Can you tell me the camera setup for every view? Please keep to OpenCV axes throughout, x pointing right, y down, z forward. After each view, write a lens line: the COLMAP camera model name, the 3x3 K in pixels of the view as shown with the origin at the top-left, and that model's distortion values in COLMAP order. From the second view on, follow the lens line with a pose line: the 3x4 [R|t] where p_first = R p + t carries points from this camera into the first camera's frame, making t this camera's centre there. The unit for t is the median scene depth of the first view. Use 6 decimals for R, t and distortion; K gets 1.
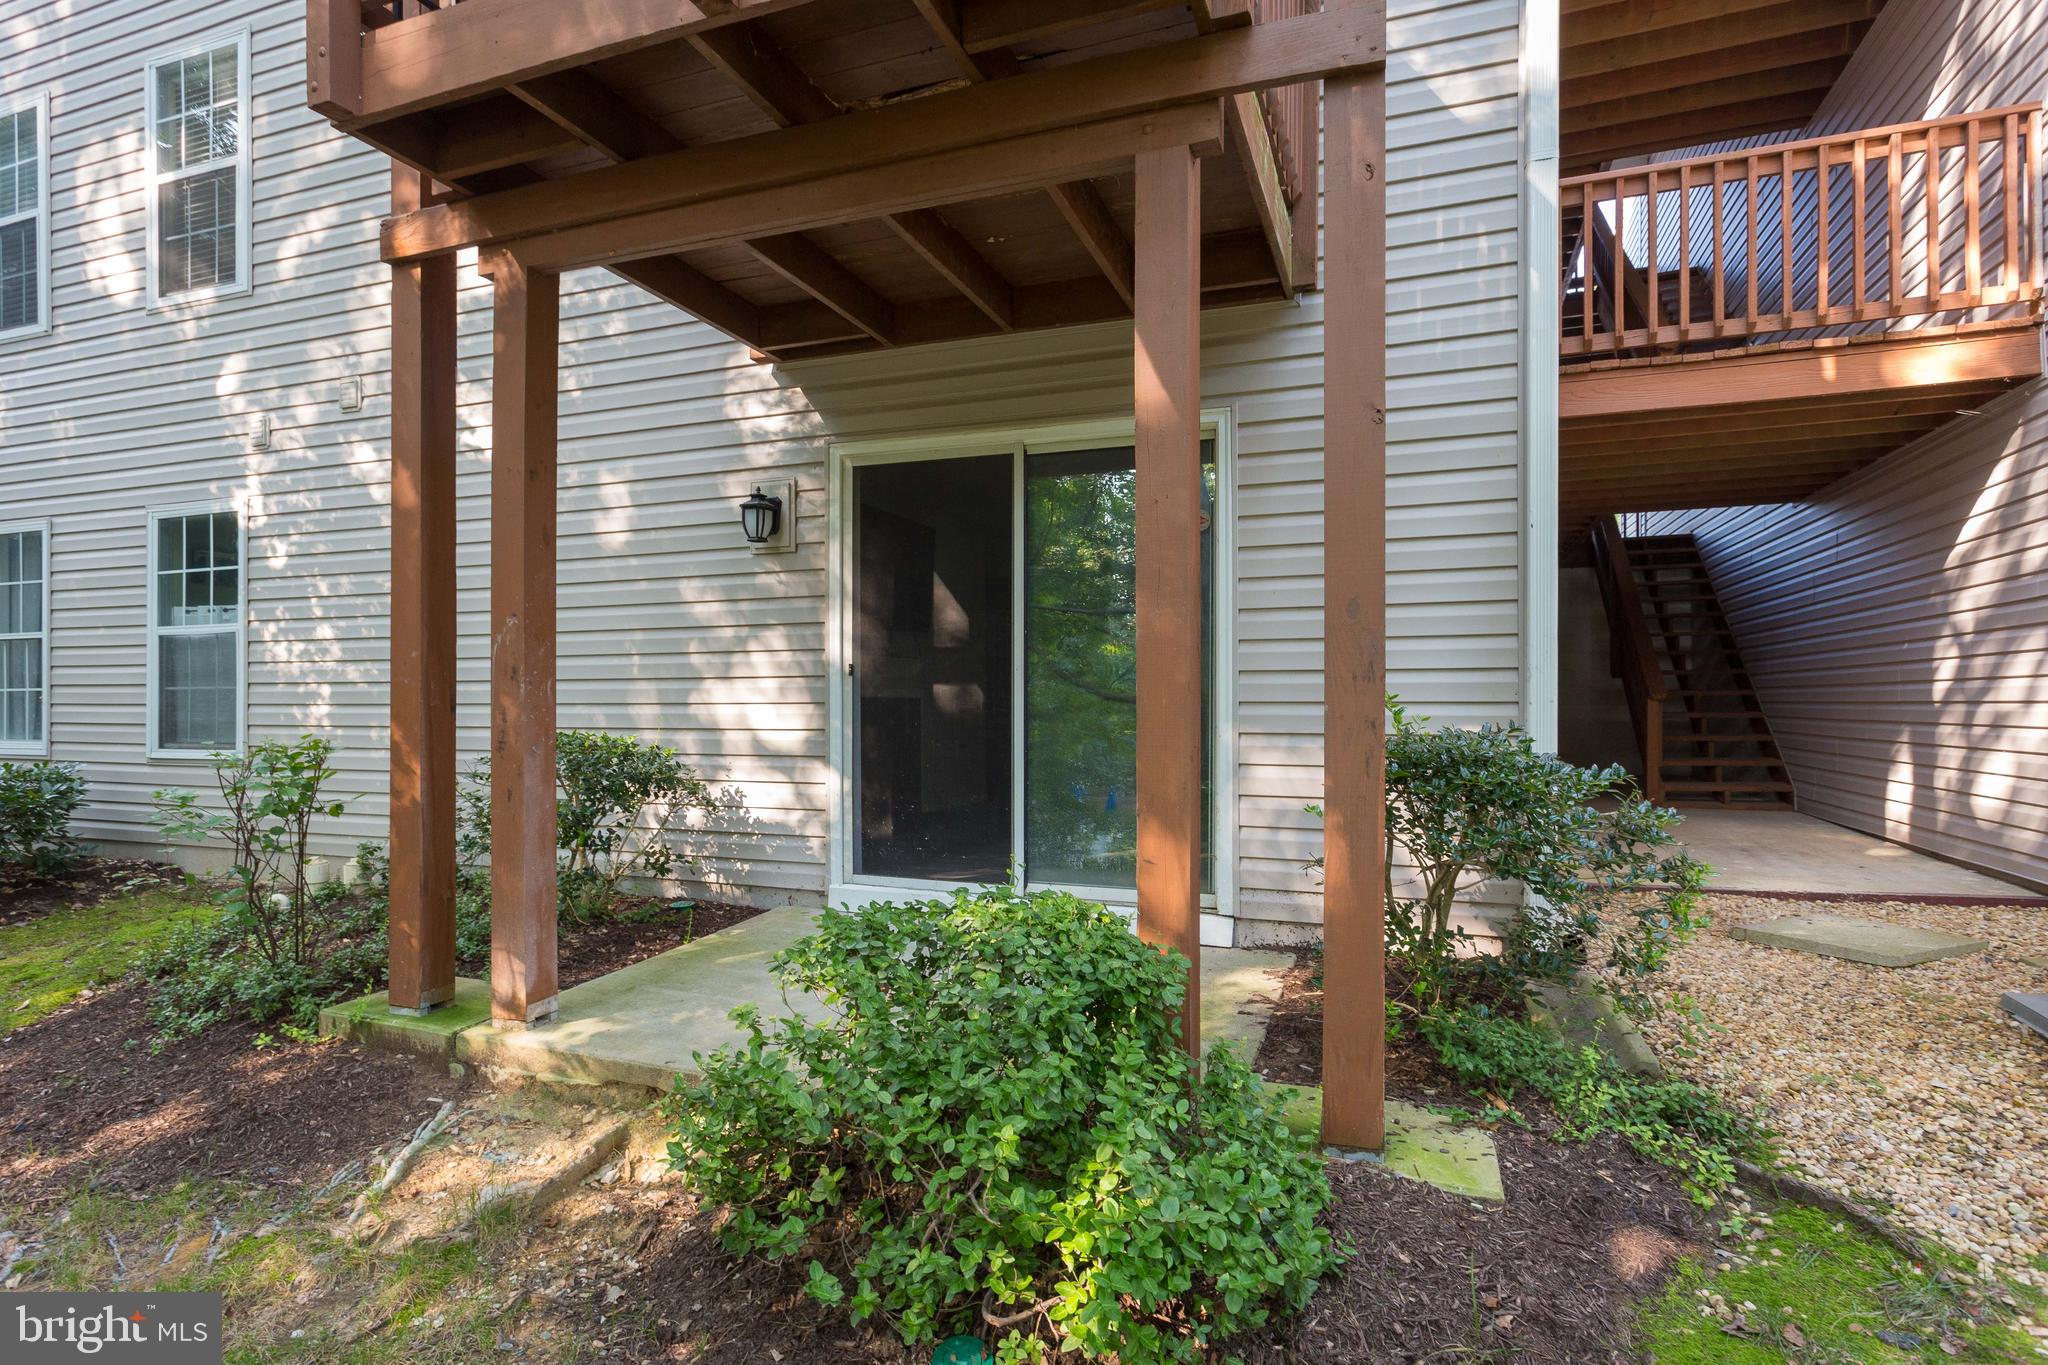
lens RADIAL K [[1057.3, 0, 1034.0], [0, 1057.3, 690.6], [0, 0, 1]] dist [-0.005964, 0.003202]
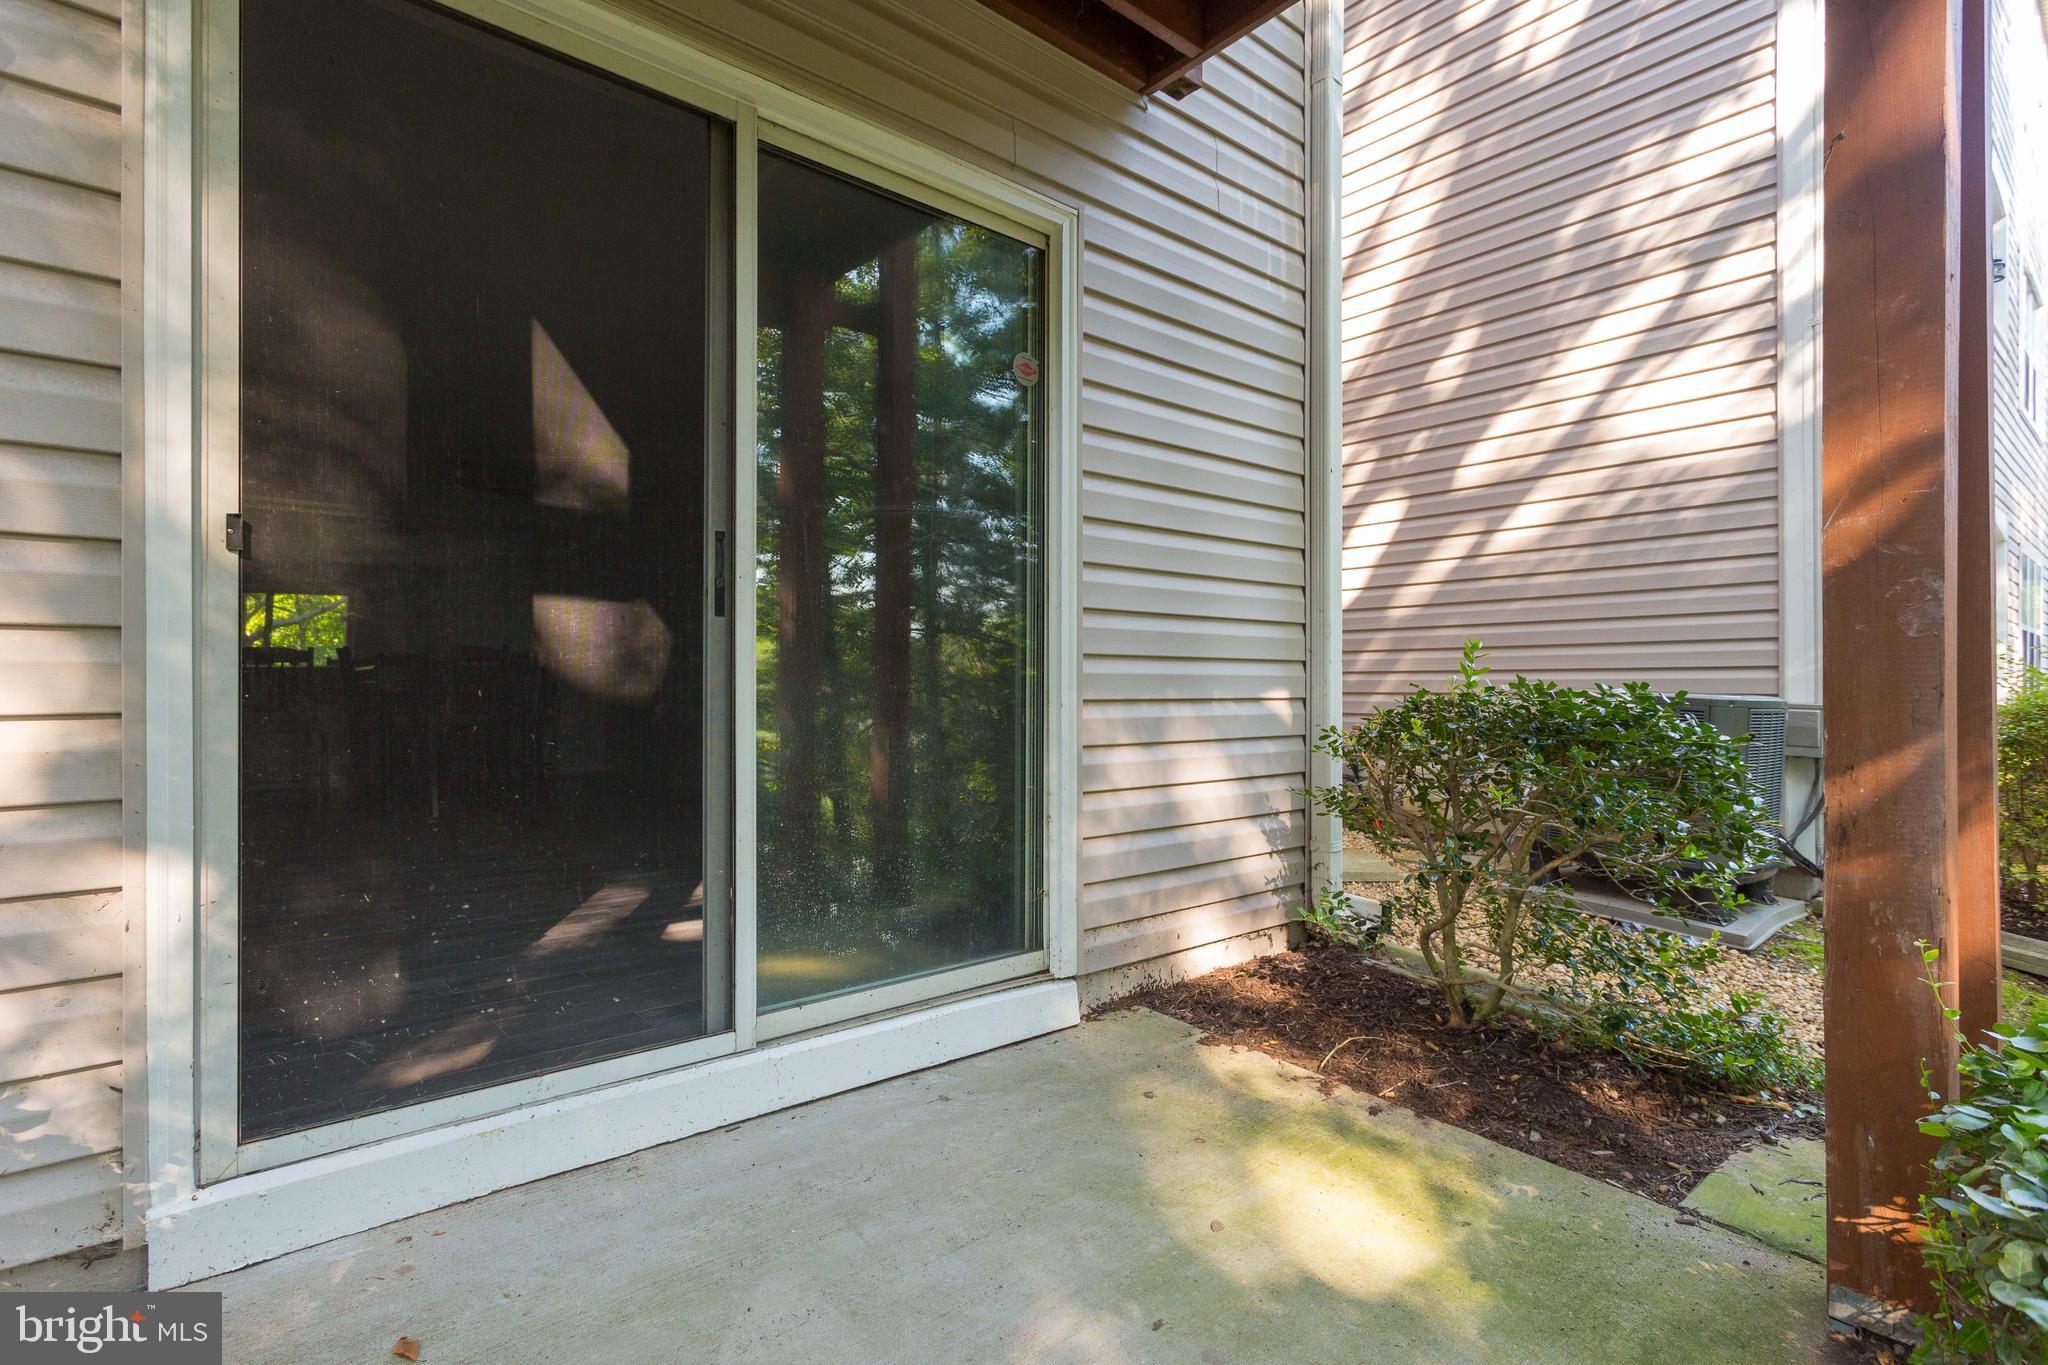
lens RADIAL K [[984.9, 0, 1027.1], [0, 984.9, 684.8], [0, 0, 1]] dist [0.004731, 0.001590]
pose [[0.486940, 0.002532, 0.873432, -0.321924], [-0.008688, 0.999960, 0.001944, 0.024693], [-0.873392, -0.008535, 0.486943, 0.627455]]
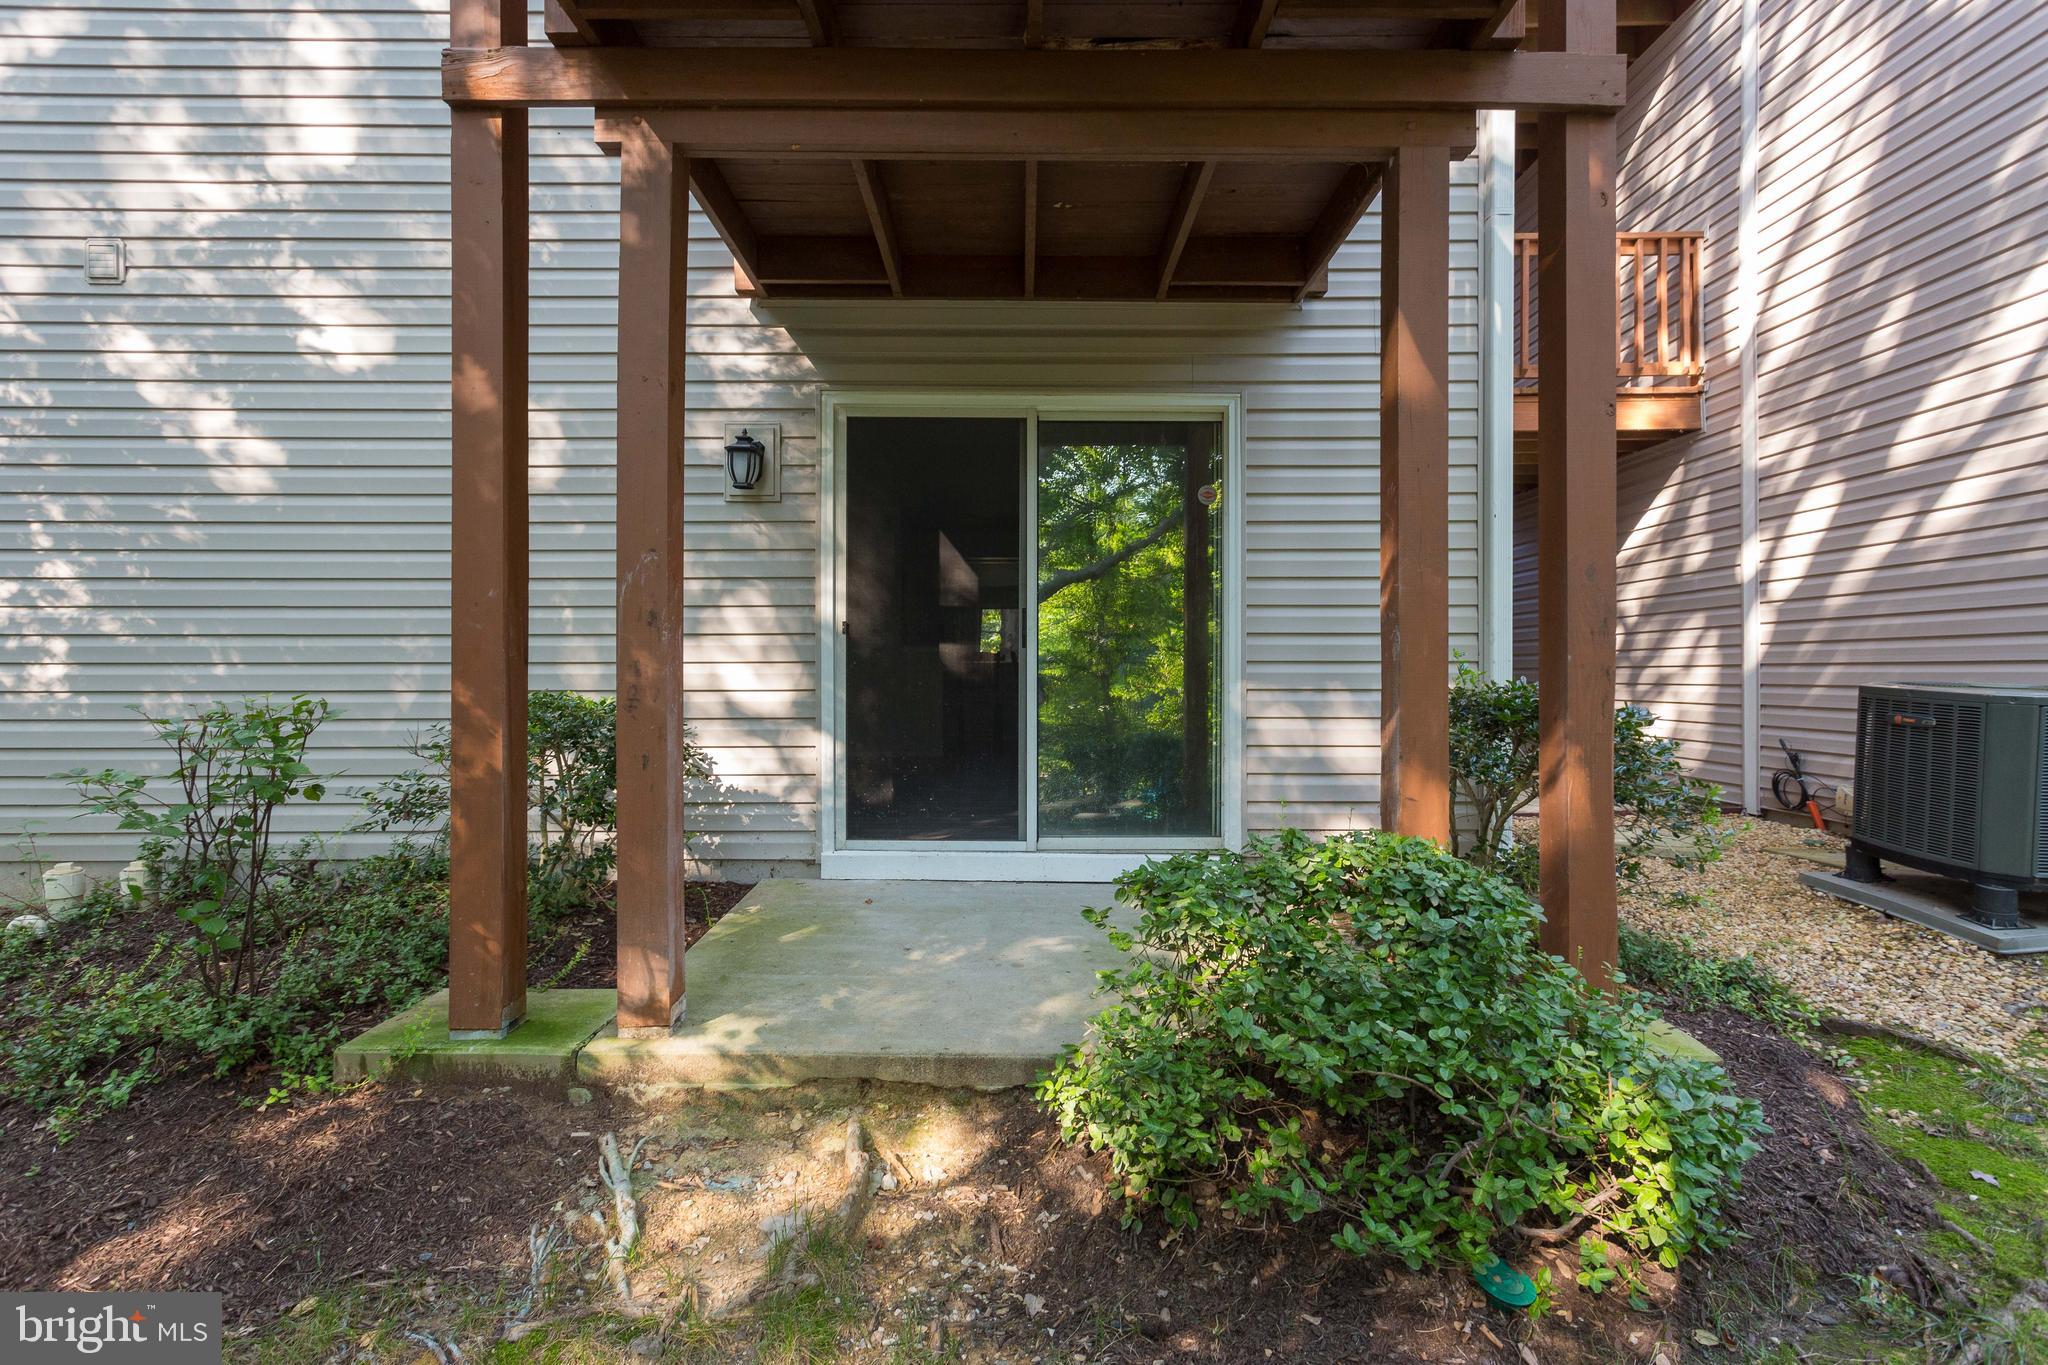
lens RADIAL K [[984.9, 0, 1032.9], [0, 984.9, 664.4], [0, 0, 1]] dist [0.004731, 0.001590]
pose [[0.935073, 0.004058, 0.354433, -0.329370], [-0.004415, 0.999990, 0.000200, 0.012462], [-0.354429, -0.001752, 0.935081, 0.100045]]
